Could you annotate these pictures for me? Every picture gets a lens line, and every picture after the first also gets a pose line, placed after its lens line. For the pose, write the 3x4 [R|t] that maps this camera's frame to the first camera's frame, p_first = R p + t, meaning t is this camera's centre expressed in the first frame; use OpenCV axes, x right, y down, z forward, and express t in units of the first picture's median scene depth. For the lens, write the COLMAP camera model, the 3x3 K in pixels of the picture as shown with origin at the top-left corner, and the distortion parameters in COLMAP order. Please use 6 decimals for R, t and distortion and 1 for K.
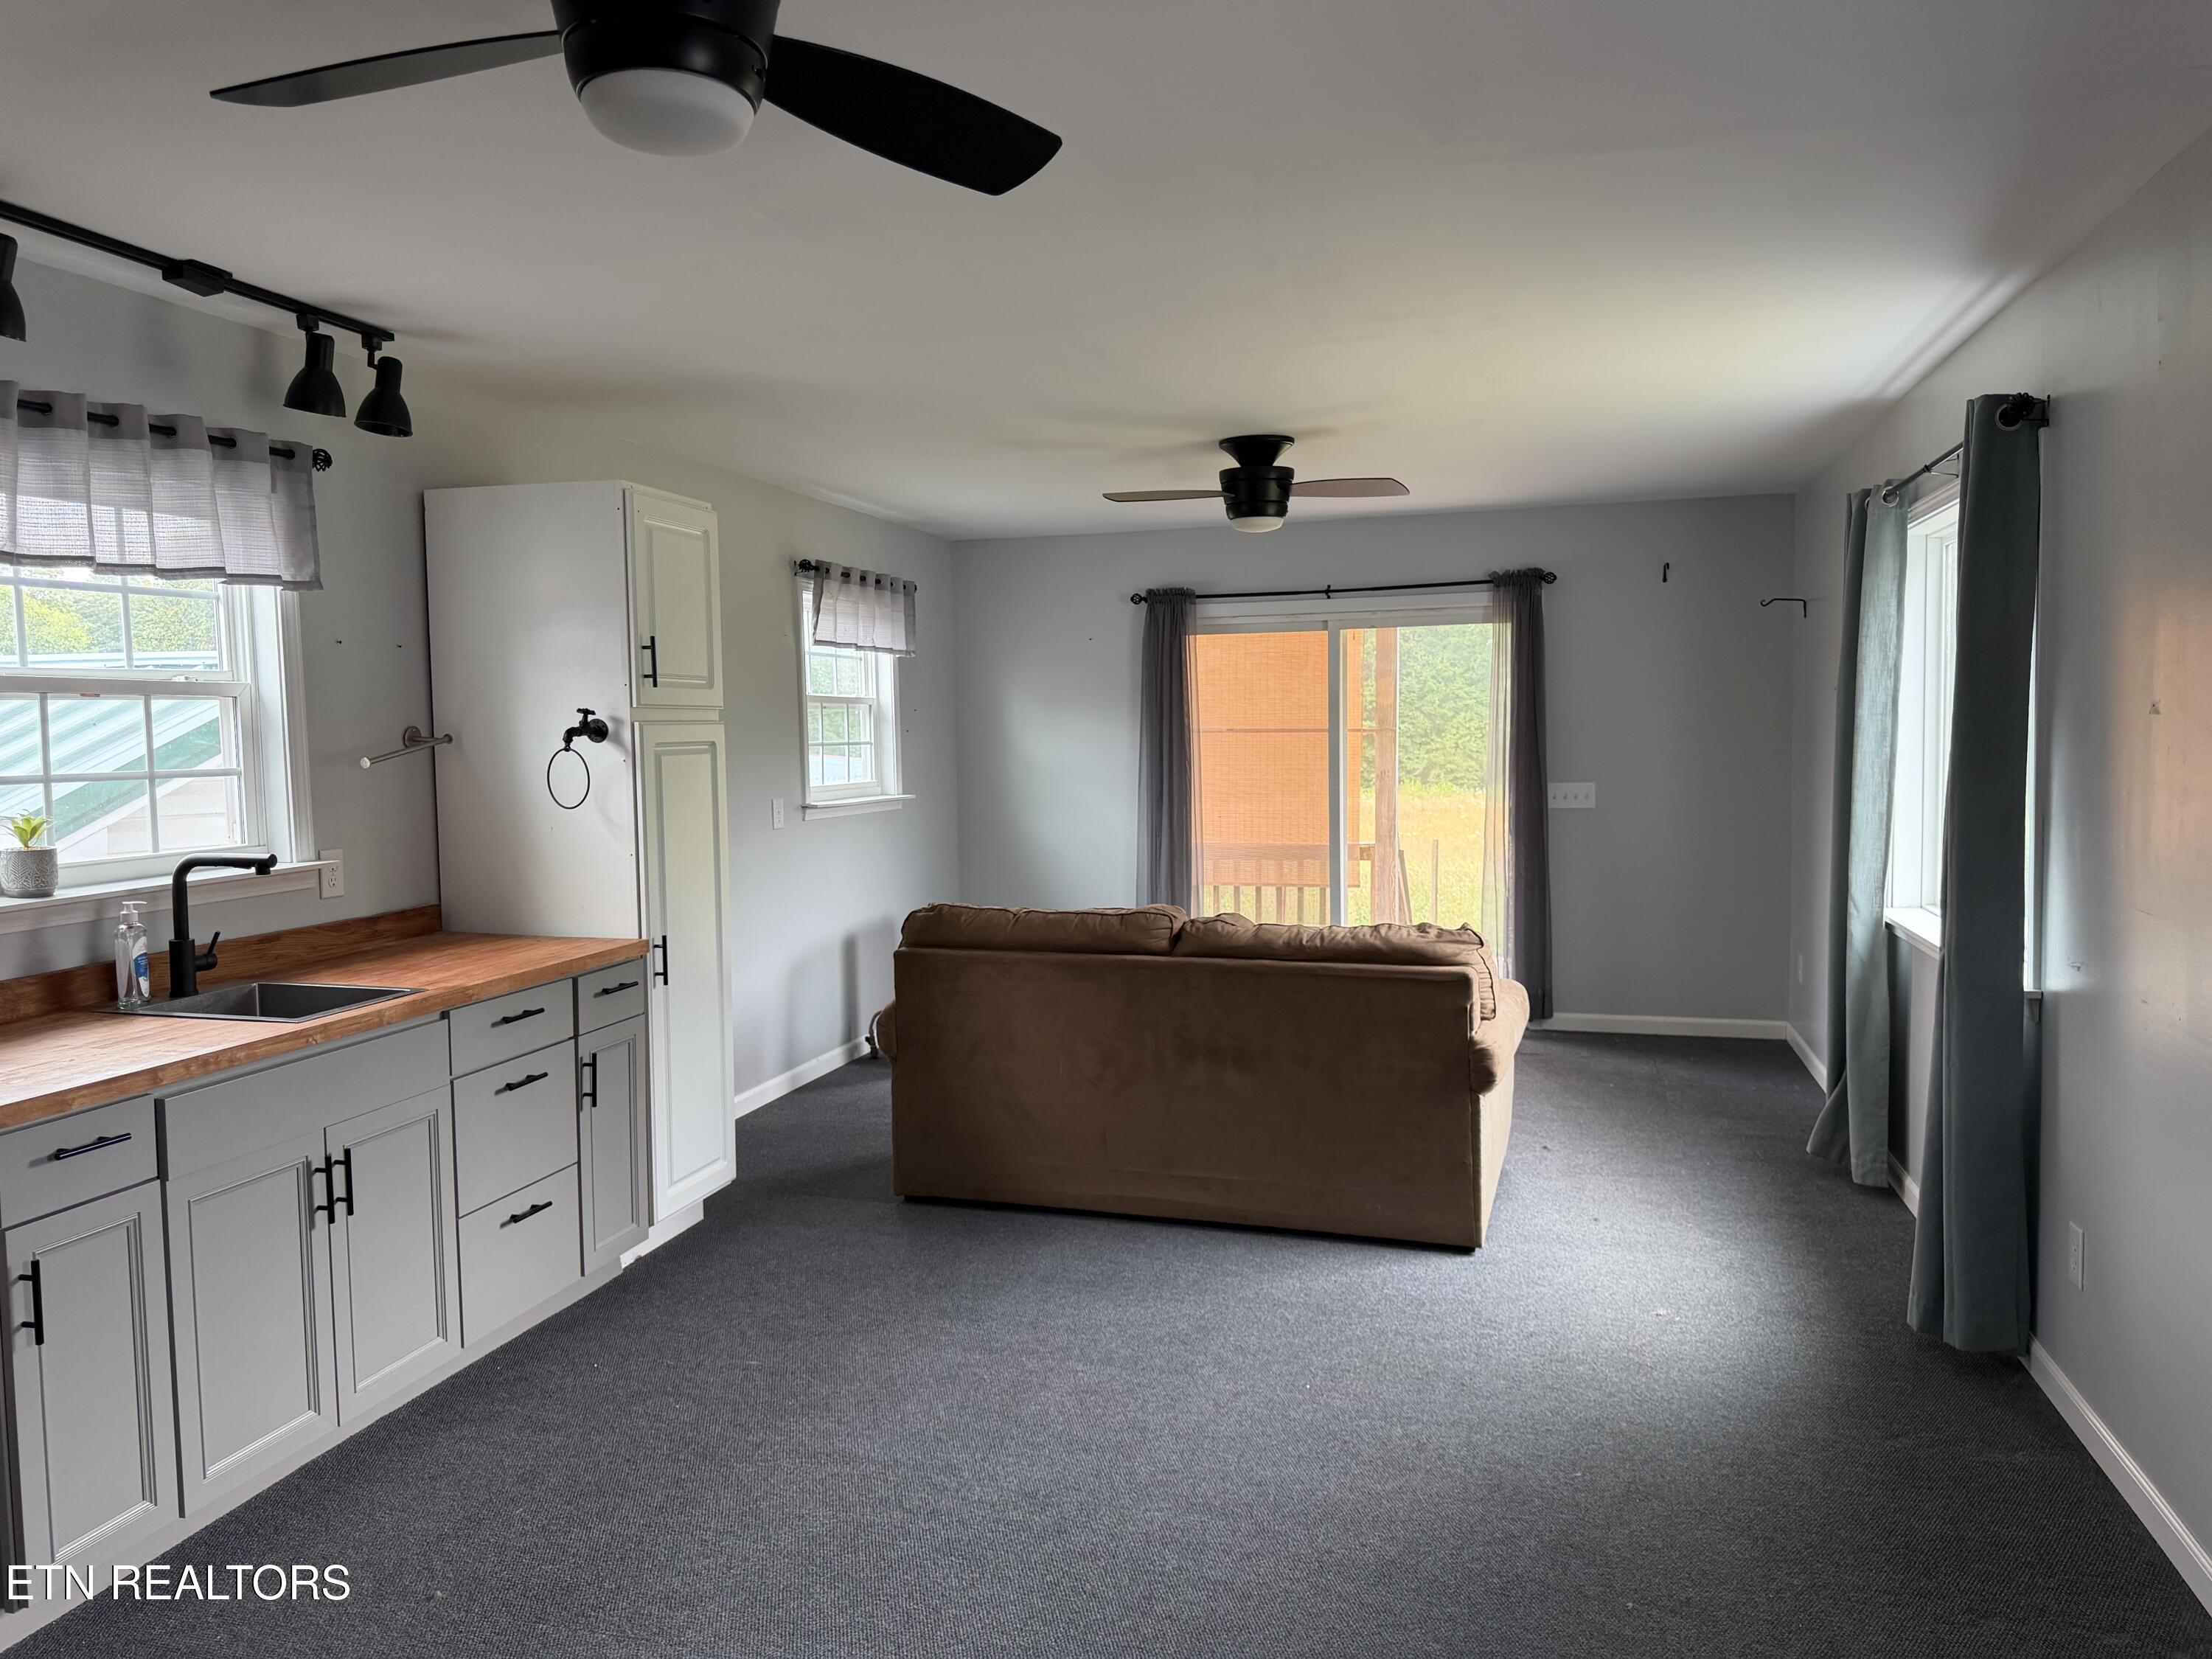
lens RADIAL K [[1575.5, 0, 1104.4], [0, 1575.5, 818.9], [0, 0, 1]] dist [0.045005, -0.043485]
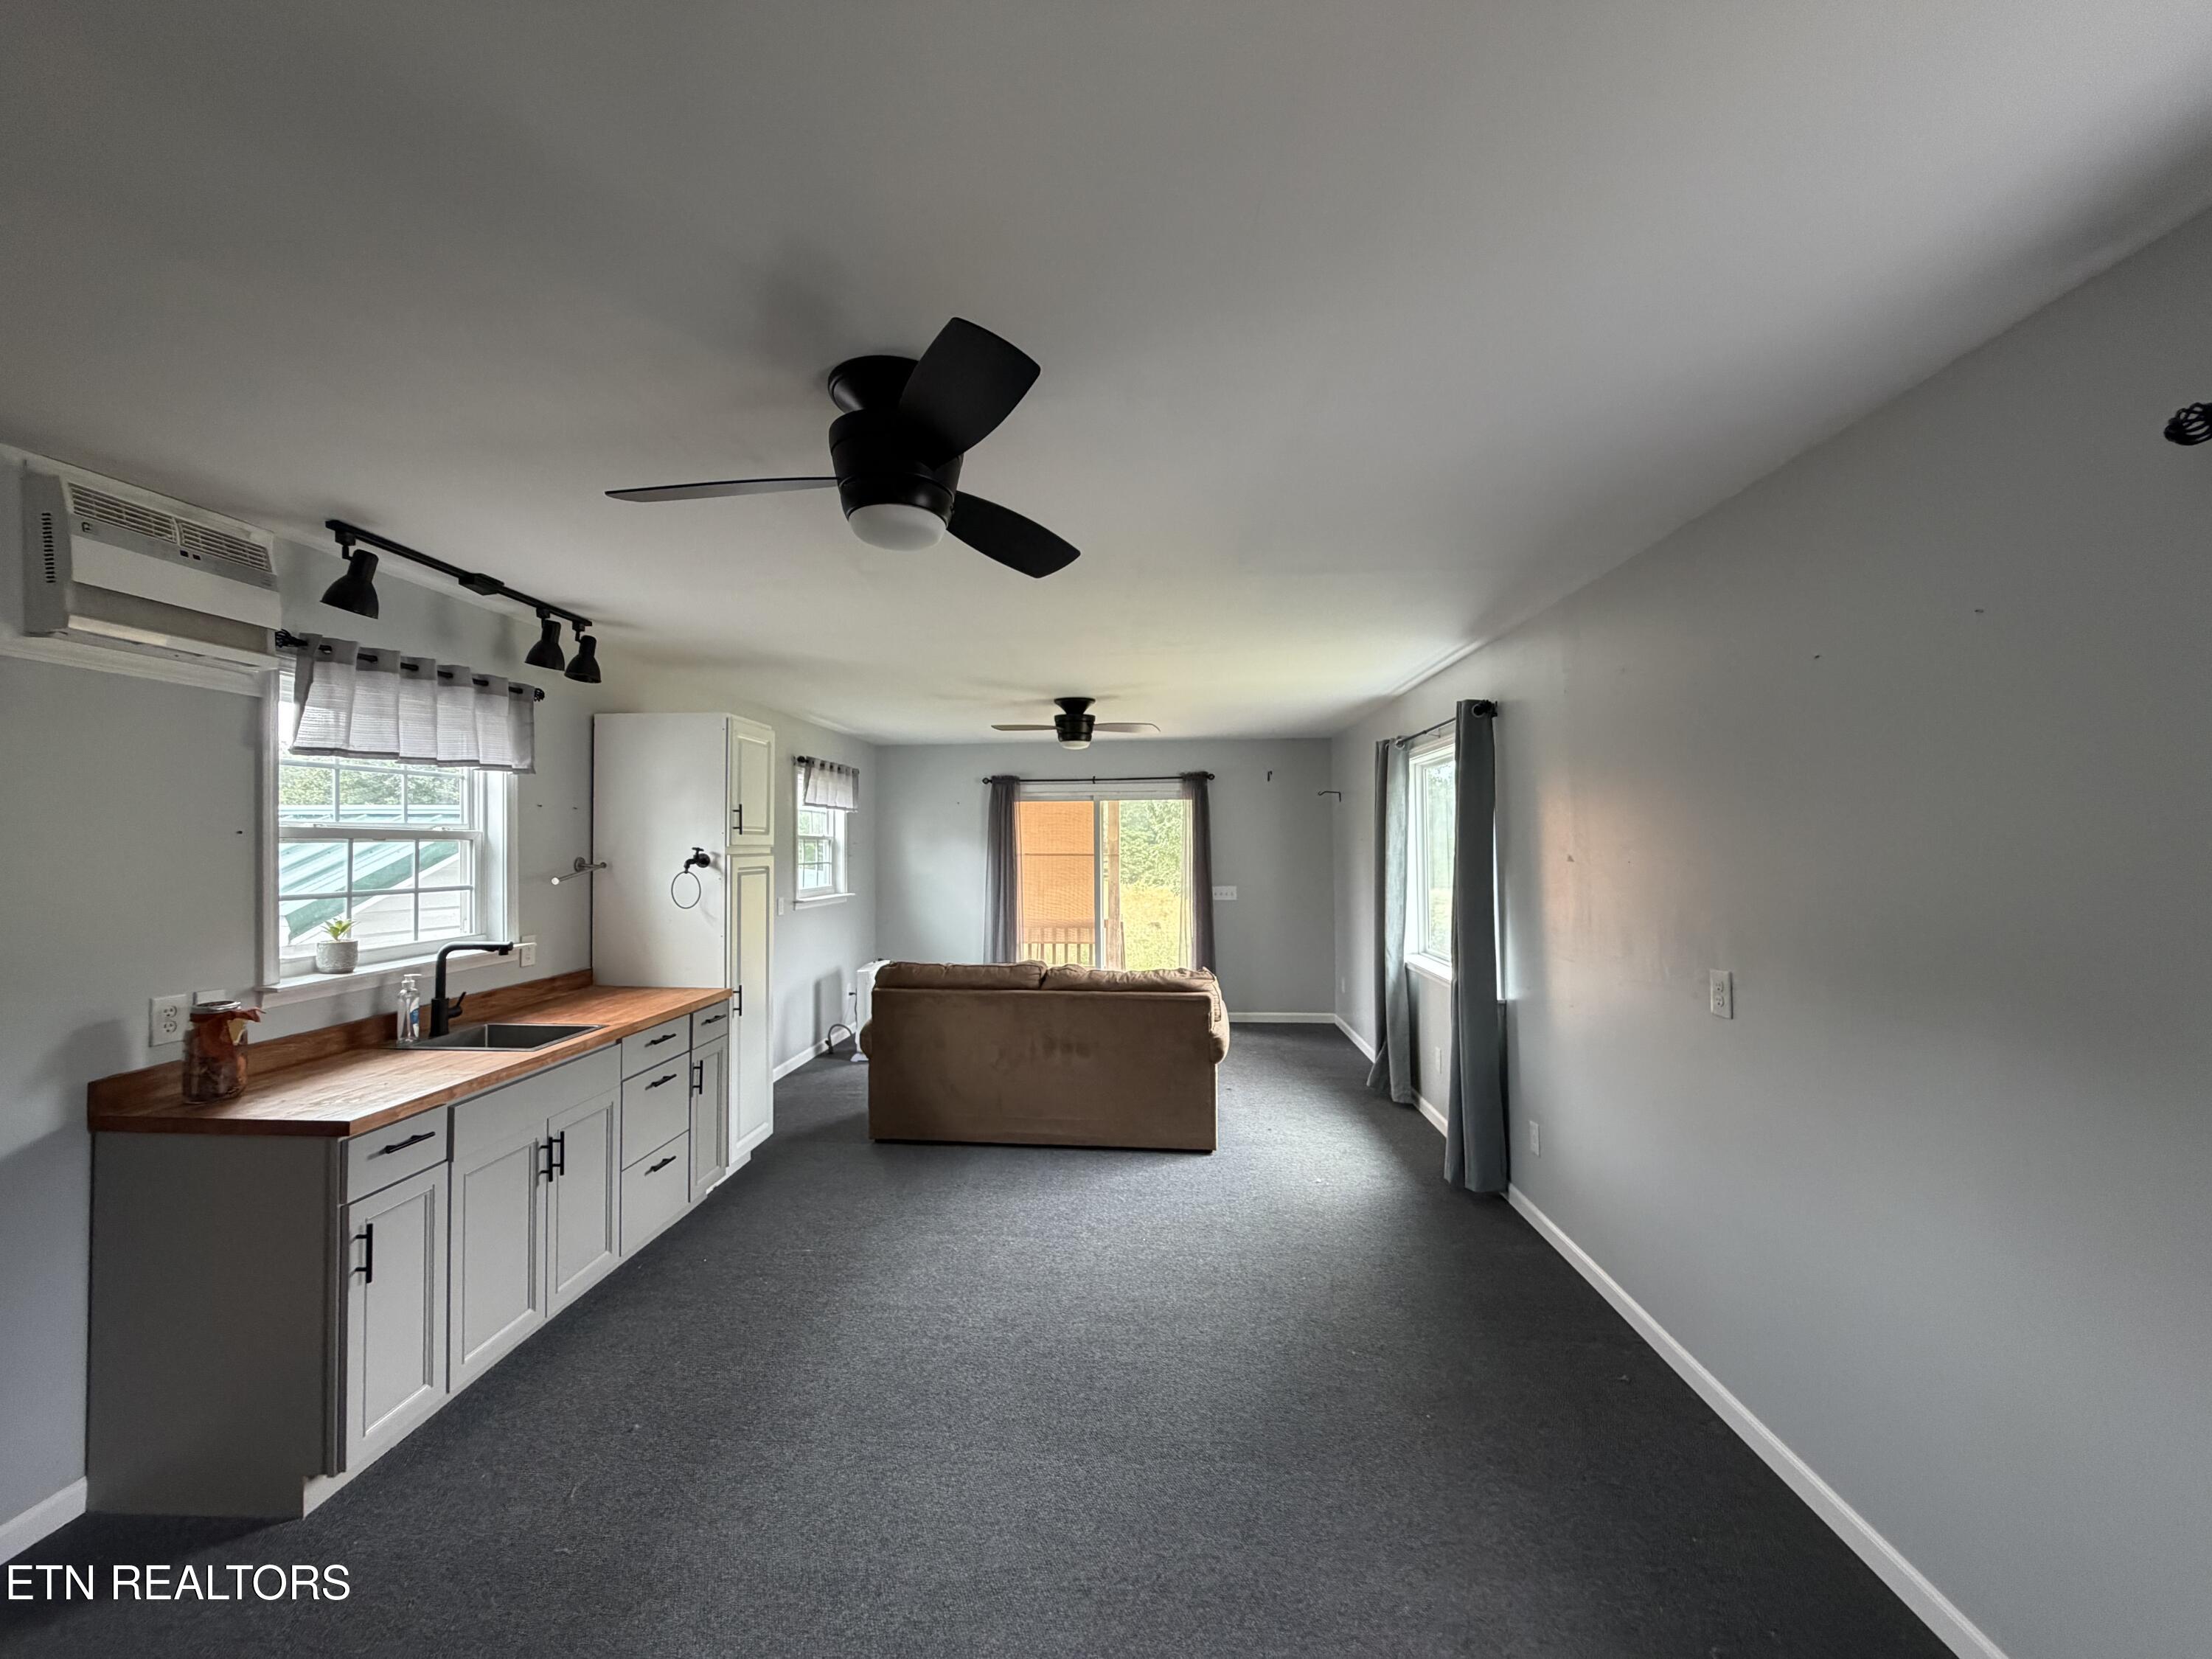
lens RADIAL K [[889.9, 0, 1102.2], [0, 889.9, 822.4], [0, 0, 1]] dist [0.009153, 0.001227]
pose [[0.980234, 0.013562, 0.197376, -0.114006], [0.003836, 0.996157, -0.087500, -0.014730], [-0.197804, 0.086528, 0.976415, 0.006419]]
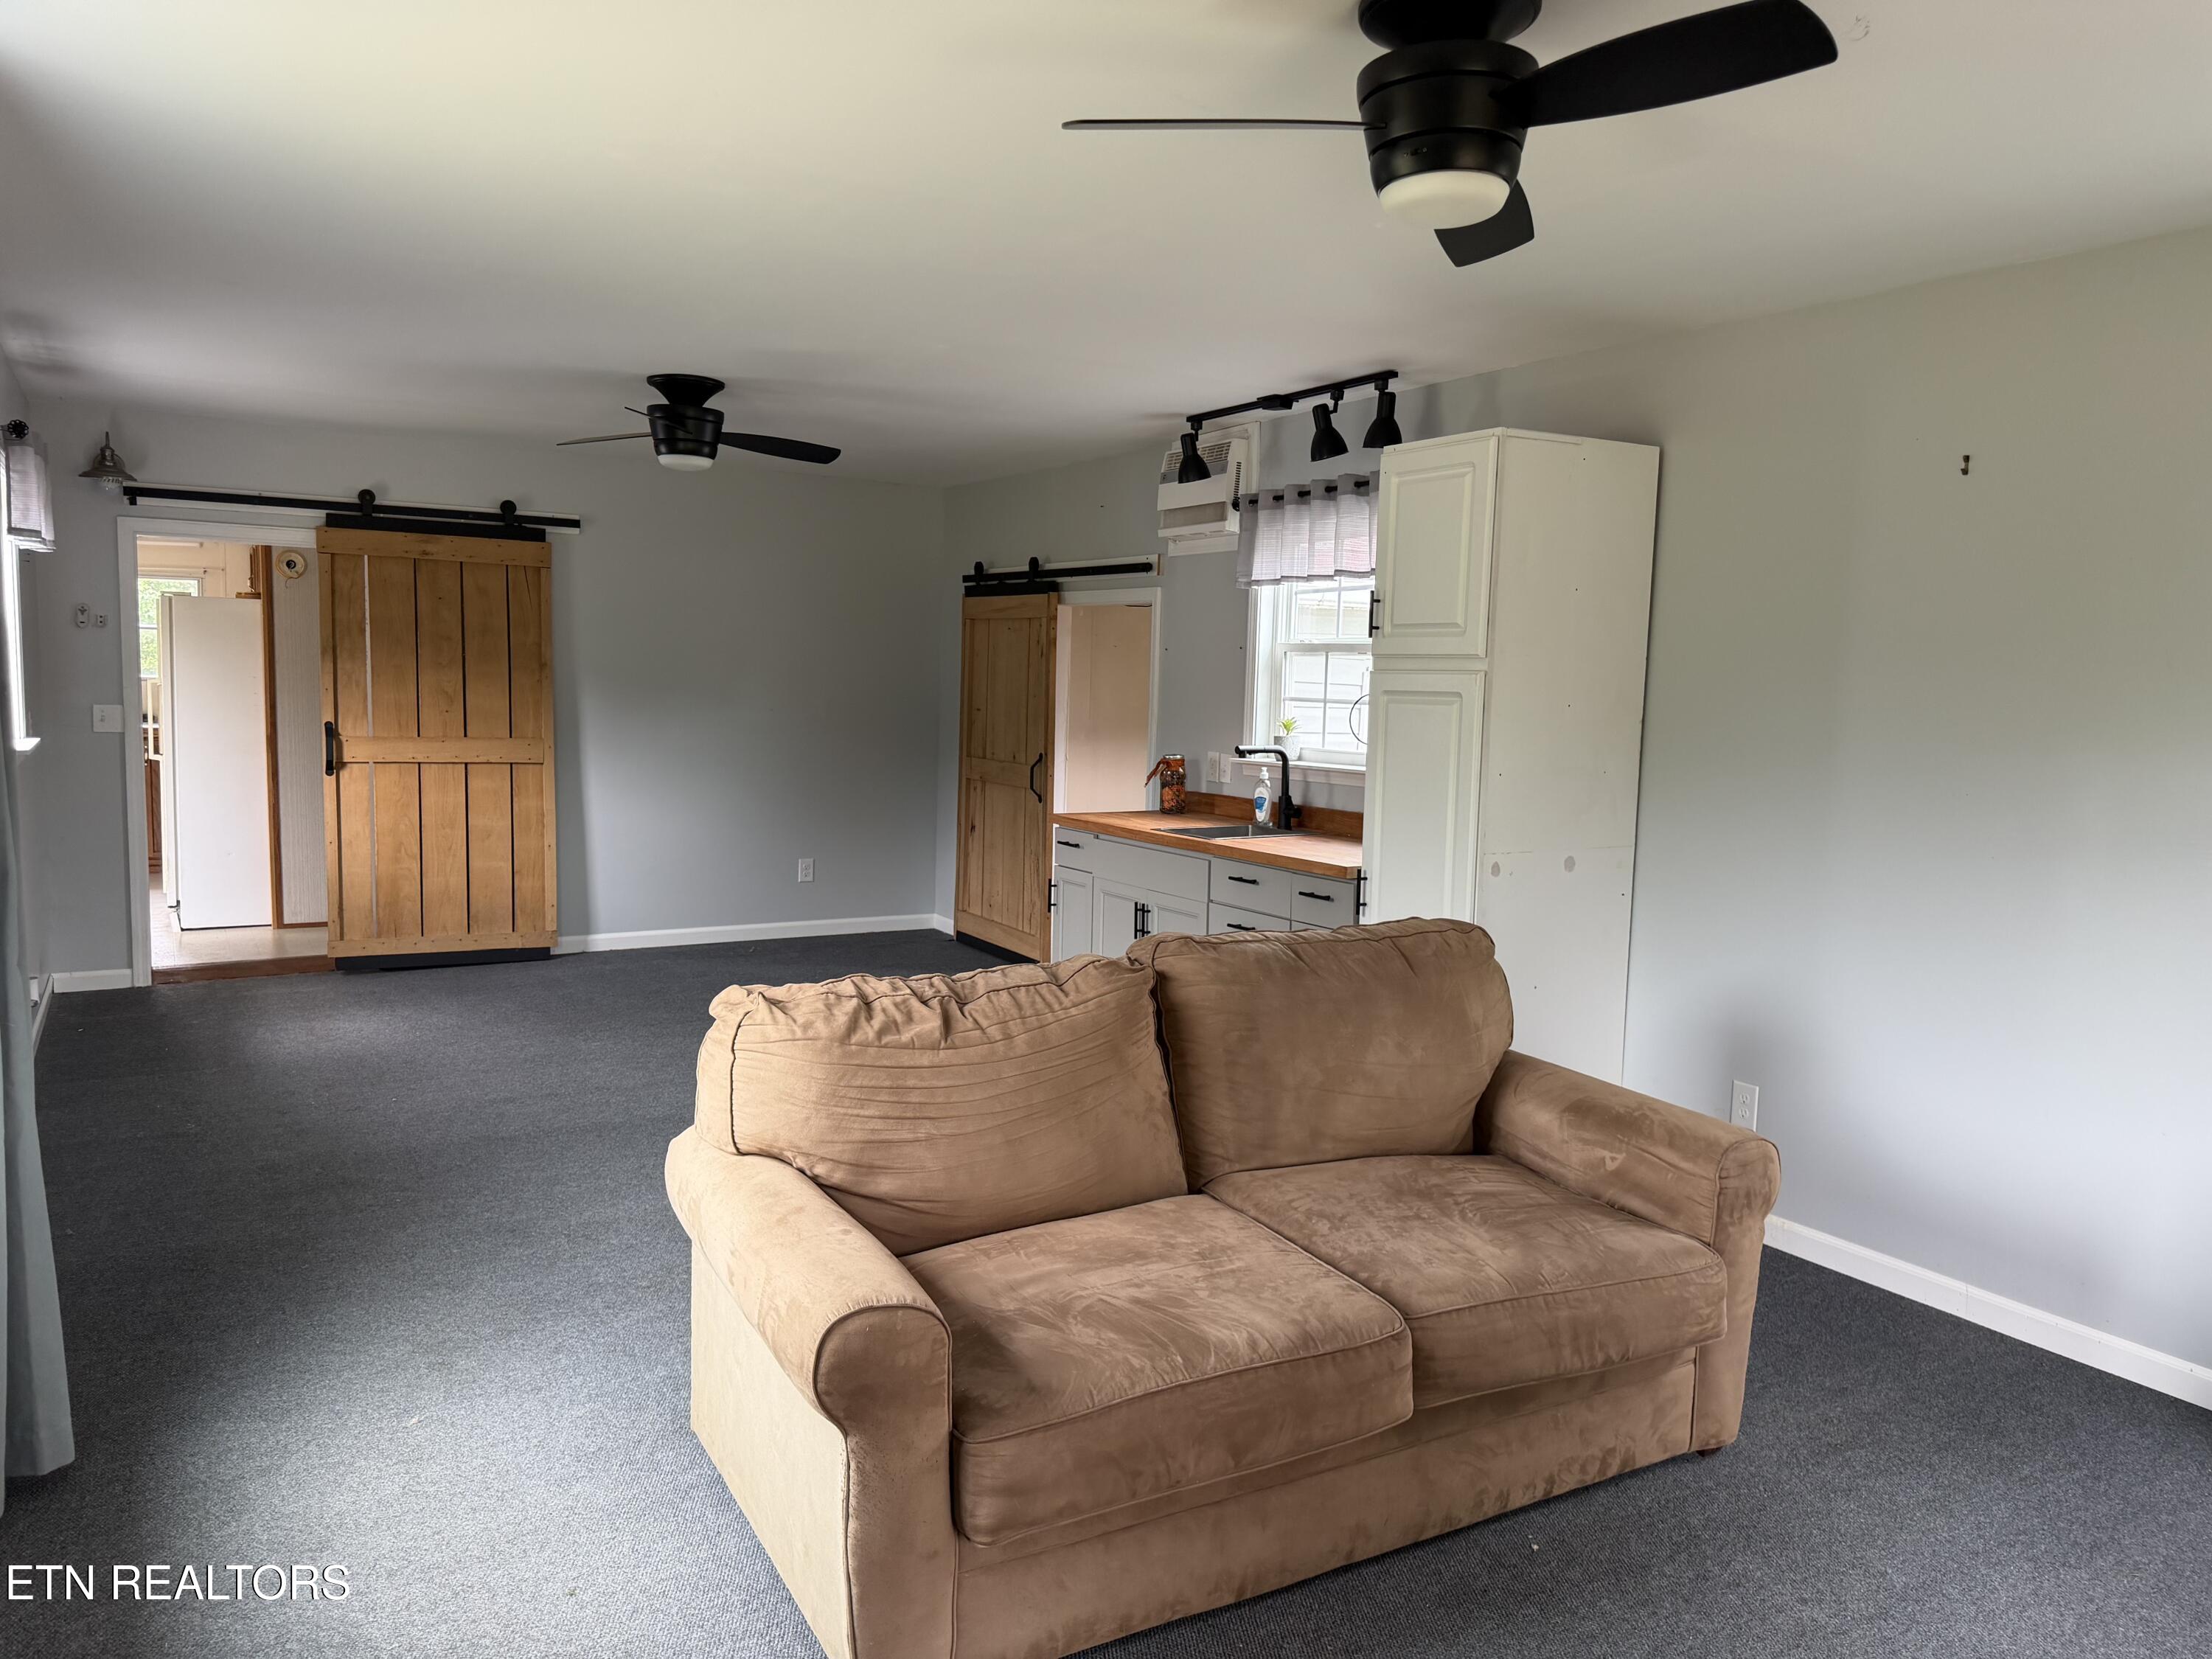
lens RADIAL K [[1575.5, 0, 1098.3], [0, 1575.5, 830.5], [0, 0, 1]] dist [0.045005, -0.043485]
pose [[-0.695965, 0.064442, -0.715178, 0.712898], [-0.062619, 0.986724, 0.149847, -0.120197], [0.715340, 0.149072, -0.682690, 1.878082]]
